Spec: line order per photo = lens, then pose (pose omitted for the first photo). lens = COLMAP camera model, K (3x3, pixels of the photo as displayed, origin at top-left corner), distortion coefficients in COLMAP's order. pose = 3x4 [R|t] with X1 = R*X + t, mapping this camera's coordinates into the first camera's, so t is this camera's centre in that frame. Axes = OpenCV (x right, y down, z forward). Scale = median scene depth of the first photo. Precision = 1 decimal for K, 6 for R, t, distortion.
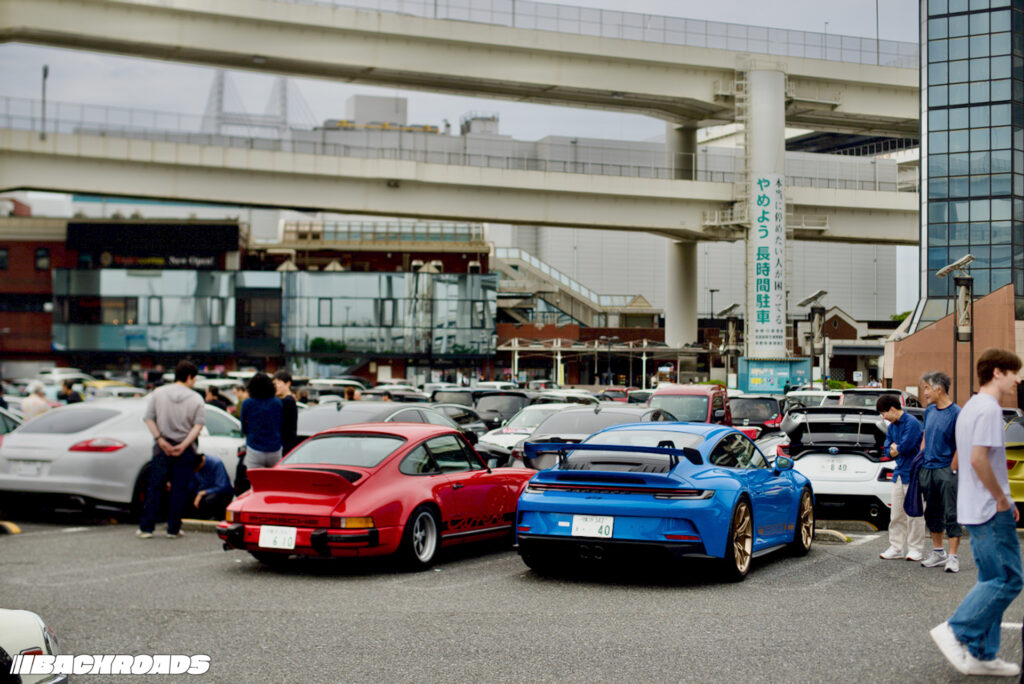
lens RADIAL K [[1463.3, 0, 509.3], [0, 1463.3, 341.9], [0, 0, 1]] dist [-0.092537, 0.000000]
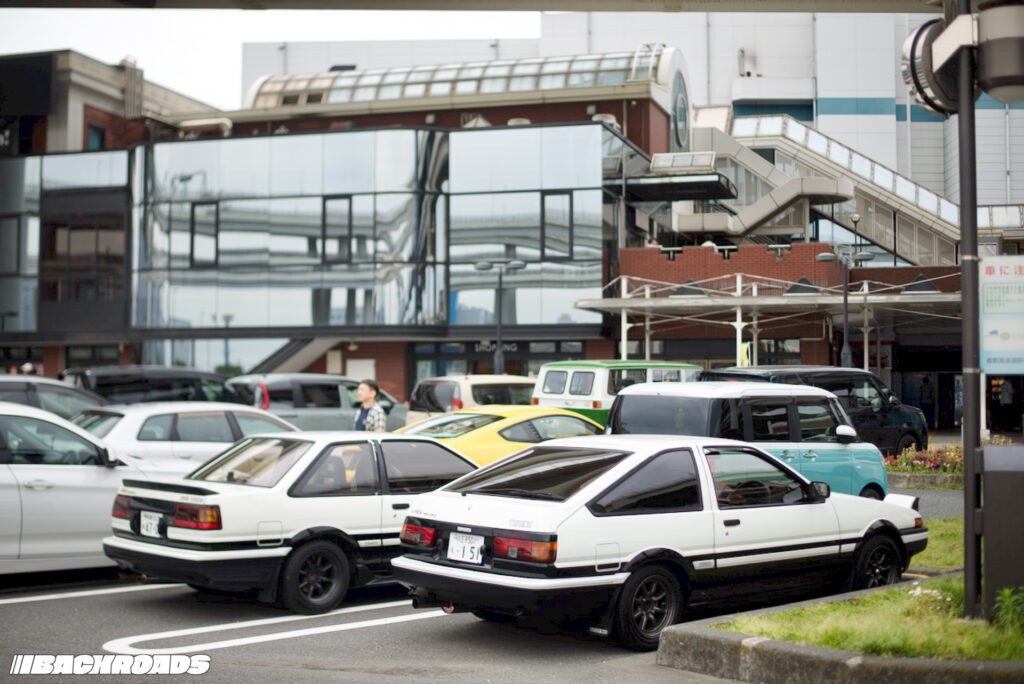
lens RADIAL K [[1463.3, 0, 510.4], [0, 1463.3, 342.1], [0, 0, 1]] dist [-0.092537, 0.000000]
pose [[0.931666, -0.021099, -0.362703, 0.101577], [0.014491, 0.999676, -0.020931, 0.019557], [0.363027, 0.014245, 0.931670, 0.574982]]
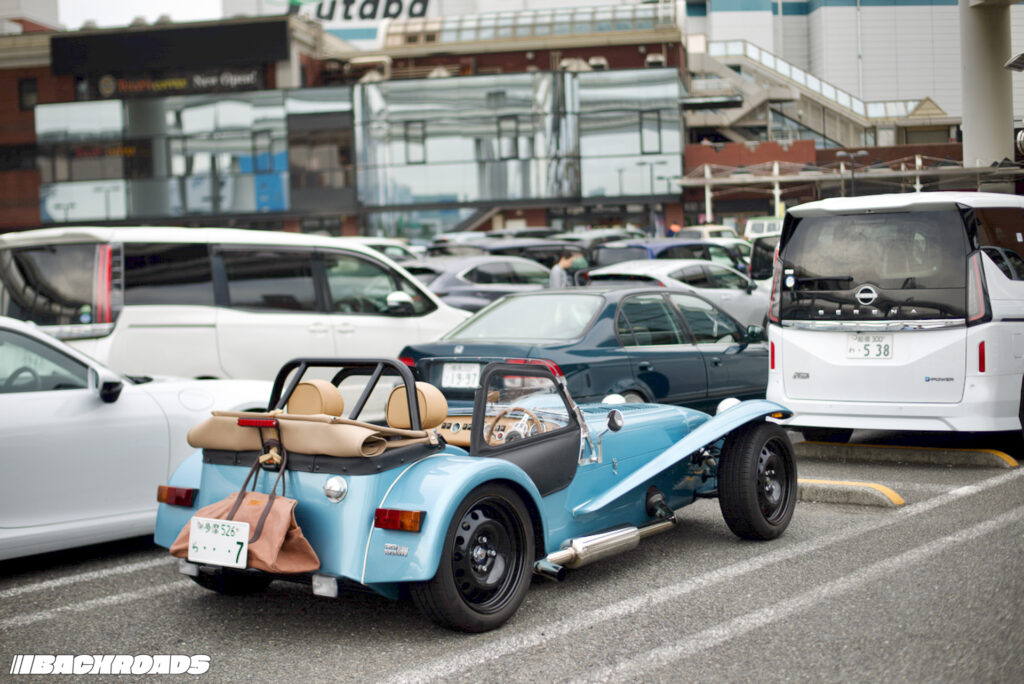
lens RADIAL K [[1463.3, 0, 511.1], [0, 1463.3, 338.0], [0, 0, 1]] dist [-0.092537, 0.000000]
pose [[0.971914, -0.031303, -0.233244, 0.060007], [0.051576, 0.995352, 0.081330, 0.014538], [0.229614, -0.091076, 0.969011, 0.331065]]
